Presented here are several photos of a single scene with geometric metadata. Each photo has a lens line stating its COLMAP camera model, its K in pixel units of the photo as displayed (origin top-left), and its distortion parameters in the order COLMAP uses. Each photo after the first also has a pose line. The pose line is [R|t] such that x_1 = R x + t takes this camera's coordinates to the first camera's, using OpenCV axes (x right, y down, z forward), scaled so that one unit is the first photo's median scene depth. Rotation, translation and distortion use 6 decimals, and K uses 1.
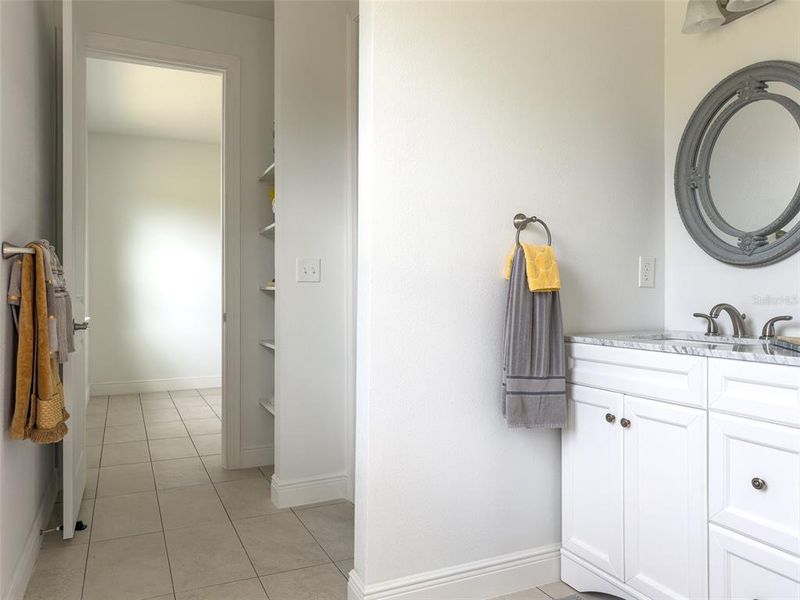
lens RADIAL K [[577.1, 0, 400.0], [0, 577.1, 300.0], [0, 0, 1]] dist [0.005680, 0.001722]
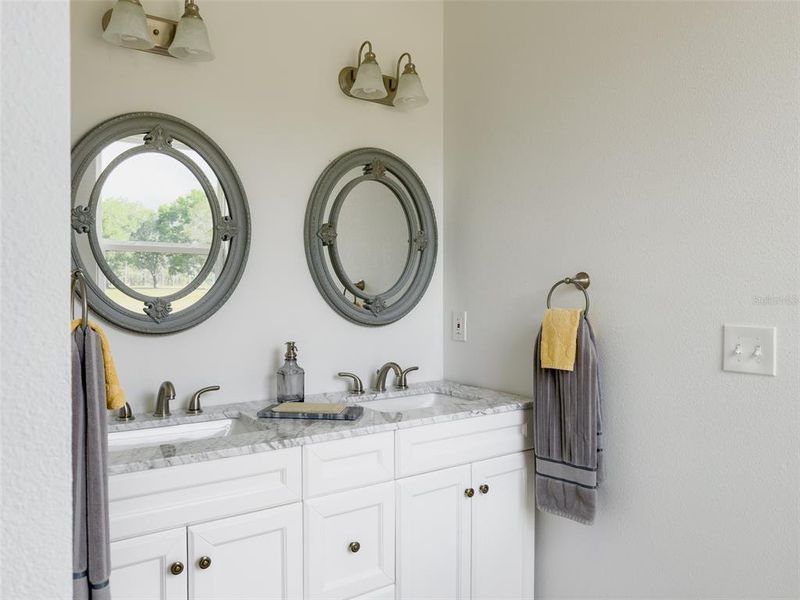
lens RADIAL K [[577.1, 0, 400.0], [0, 577.1, 300.0], [0, 0, 1]] dist [0.005680, 0.001722]
pose [[-0.167618, 0.001895, 0.985850, -0.375999], [0.010874, 0.999941, -0.000074, -0.119106], [-0.985792, 0.010708, -0.167629, 0.852755]]
